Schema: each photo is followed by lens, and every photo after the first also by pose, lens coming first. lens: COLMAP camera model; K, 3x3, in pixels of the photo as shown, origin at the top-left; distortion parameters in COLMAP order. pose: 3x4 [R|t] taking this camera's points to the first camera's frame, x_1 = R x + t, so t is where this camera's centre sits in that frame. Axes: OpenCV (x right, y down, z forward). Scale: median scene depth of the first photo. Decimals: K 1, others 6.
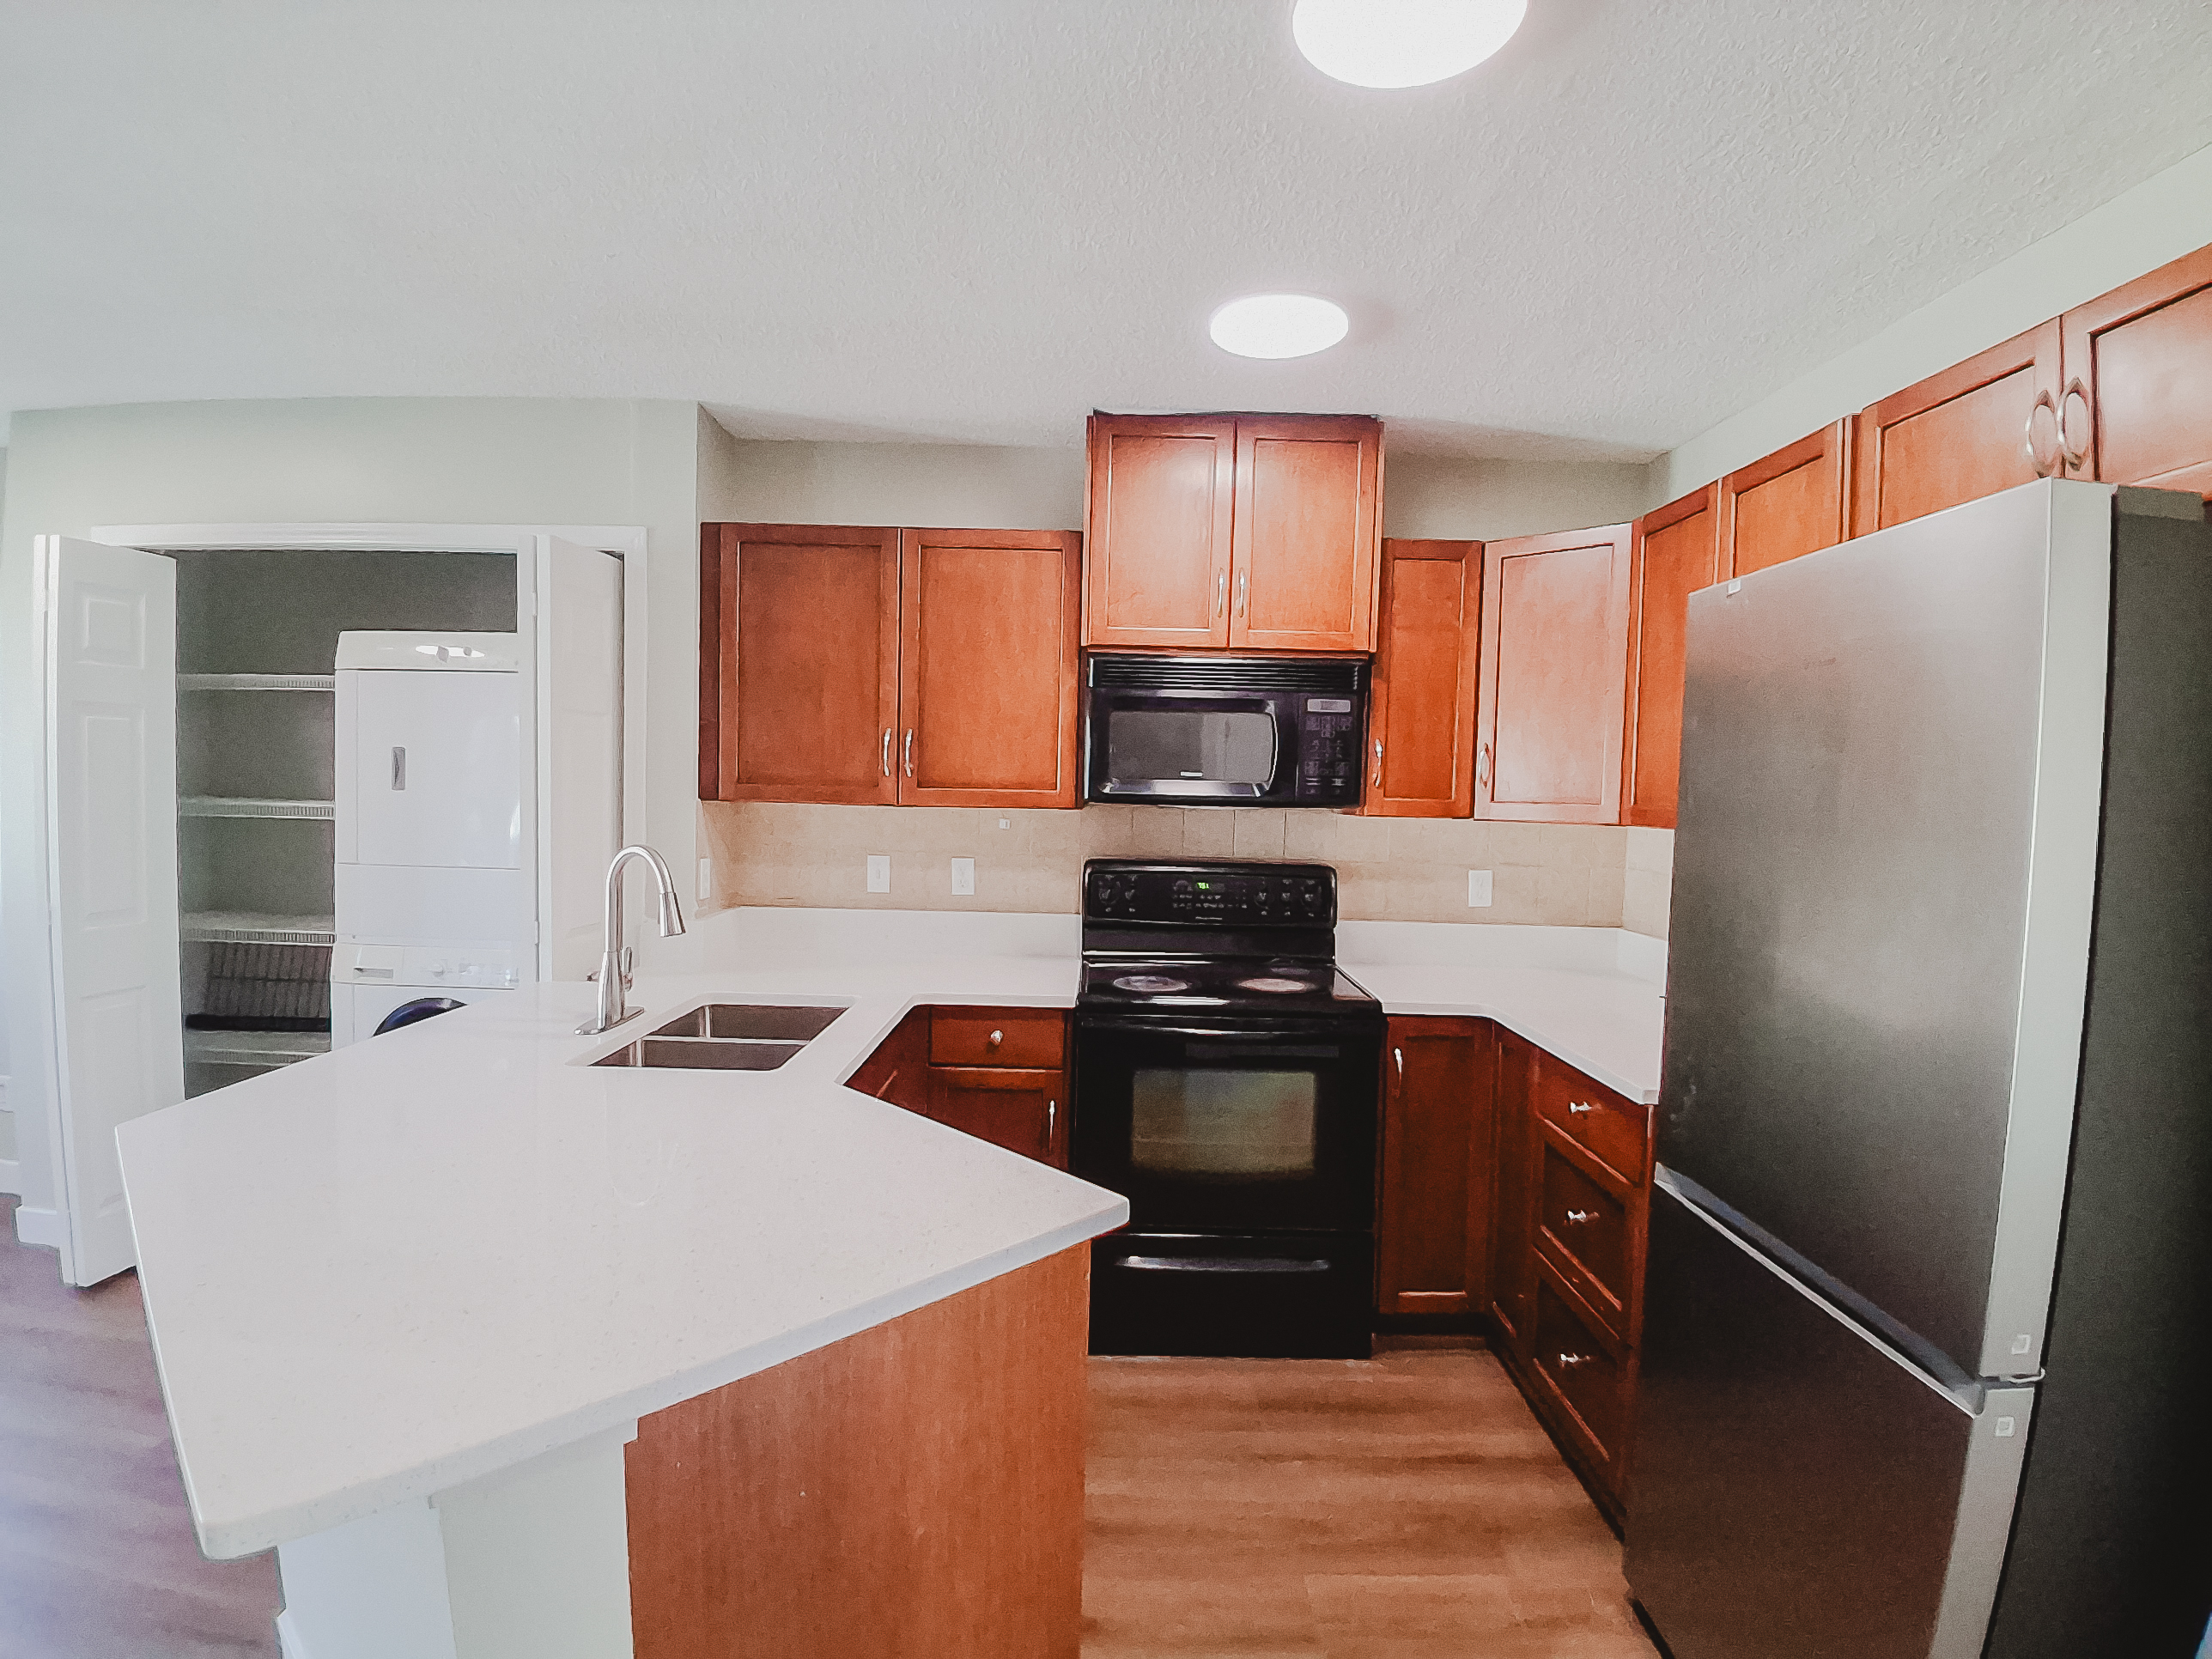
lens RADIAL K [[1108.6, 0, 1106.0], [0, 1108.6, 829.5], [0, 0, 1]] dist [0.017232, -0.050793]
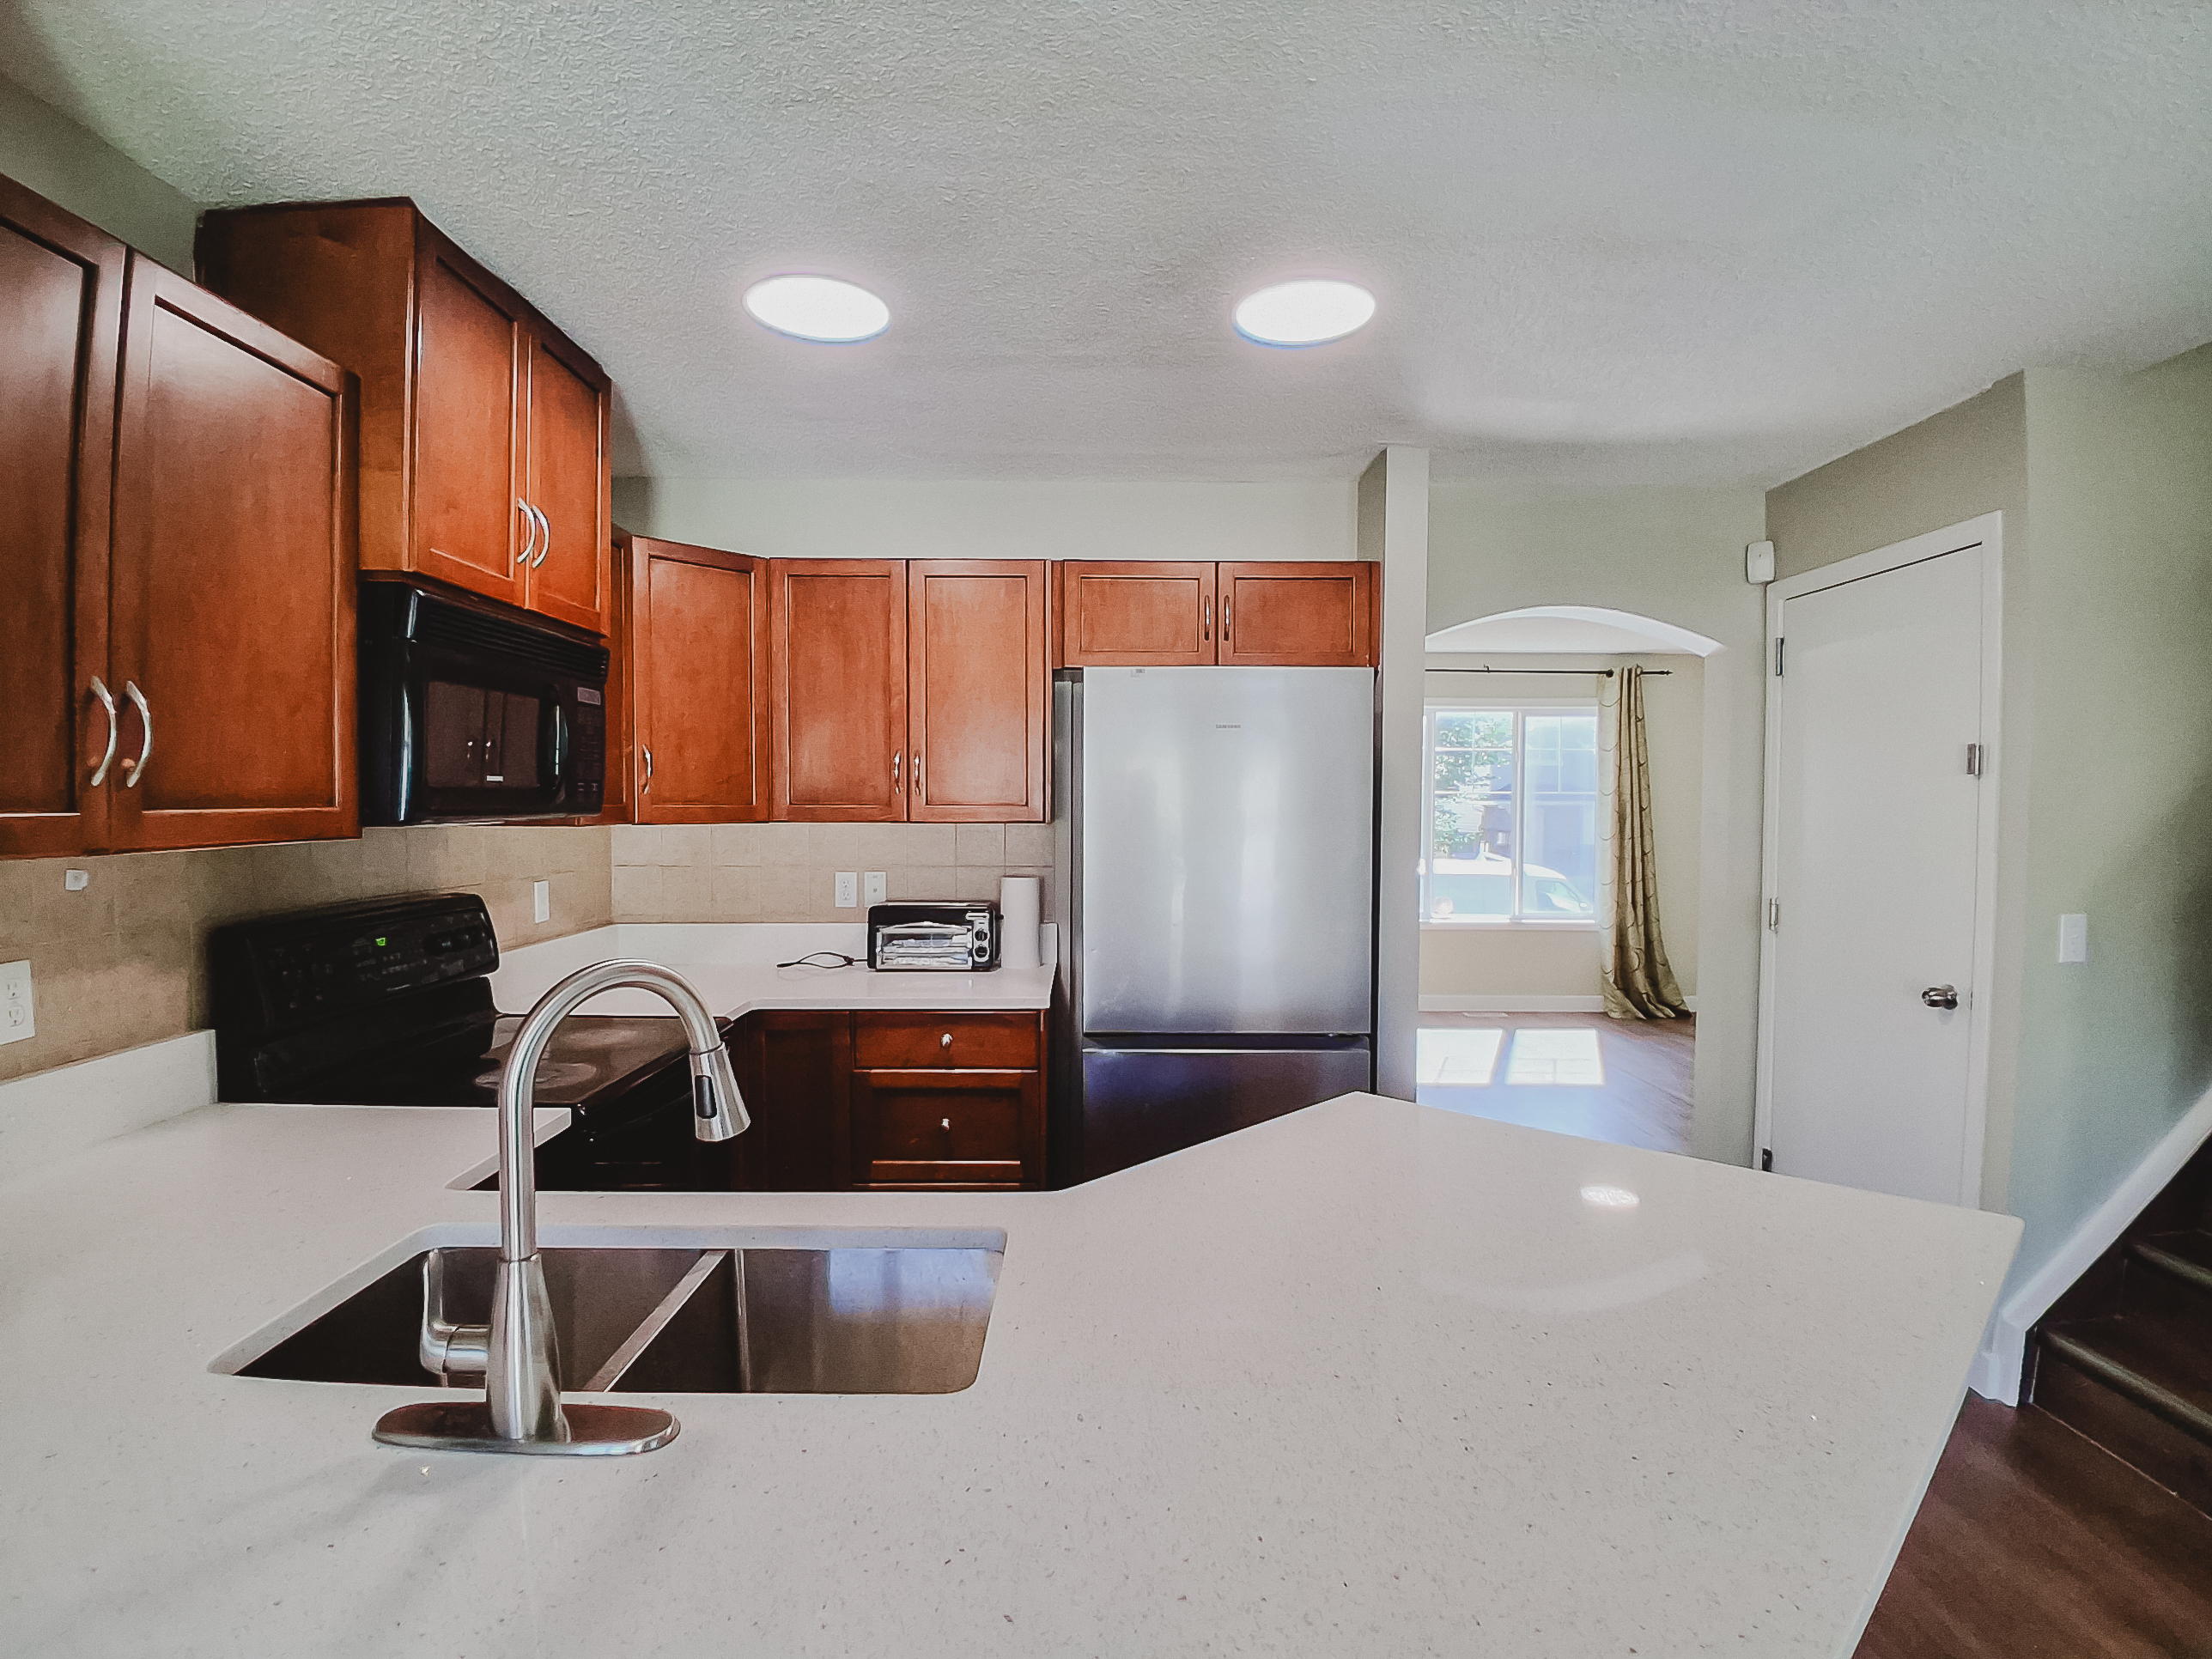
lens RADIAL K [[1108.6, 0, 1106.0], [0, 1108.6, 829.5], [0, 0, 1]] dist [0.017232, -0.050793]
pose [[-0.010178, -0.050303, 0.998682, -0.631363], [0.039955, 0.997916, 0.050672, -0.037111], [-0.999150, 0.040418, -0.008147, 0.606162]]
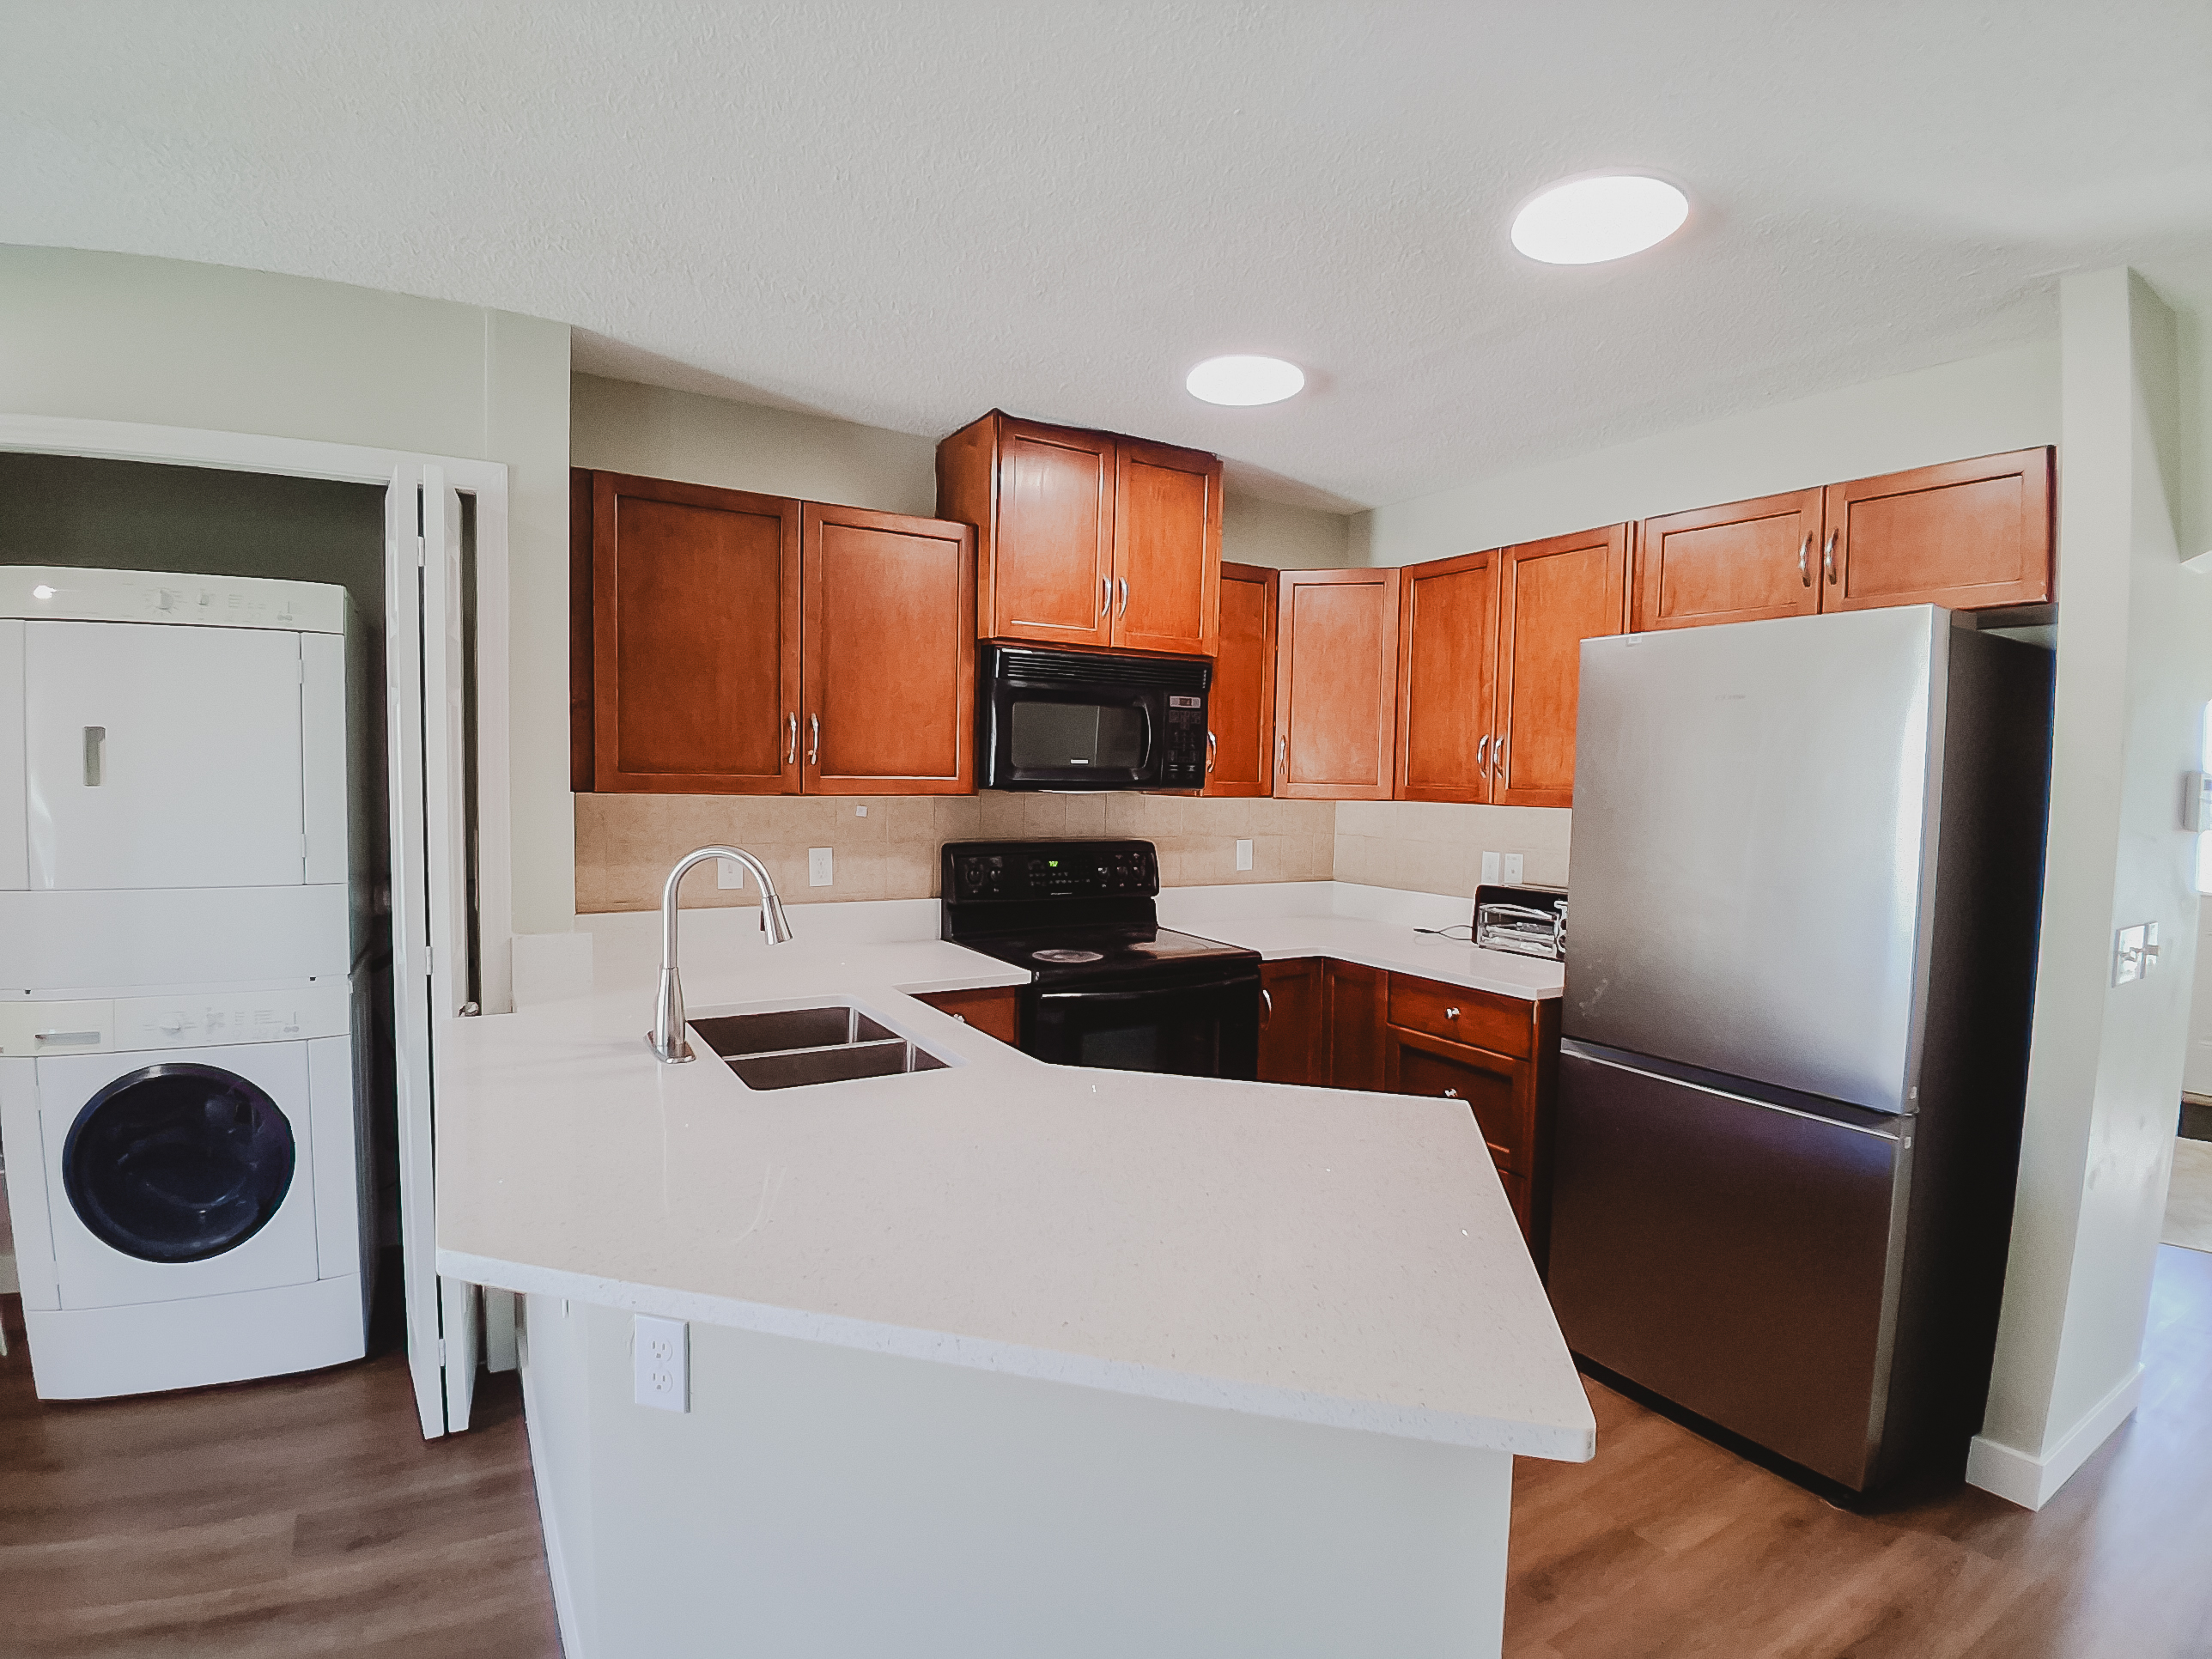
lens RADIAL K [[1108.6, 0, 1106.0], [0, 1108.6, 829.5], [0, 0, 1]] dist [0.017232, -0.050793]
pose [[0.855657, -0.032767, 0.516506, -0.458498], [0.022454, 0.999404, 0.026204, -0.010773], [-0.517057, -0.010825, 0.855883, 0.052965]]
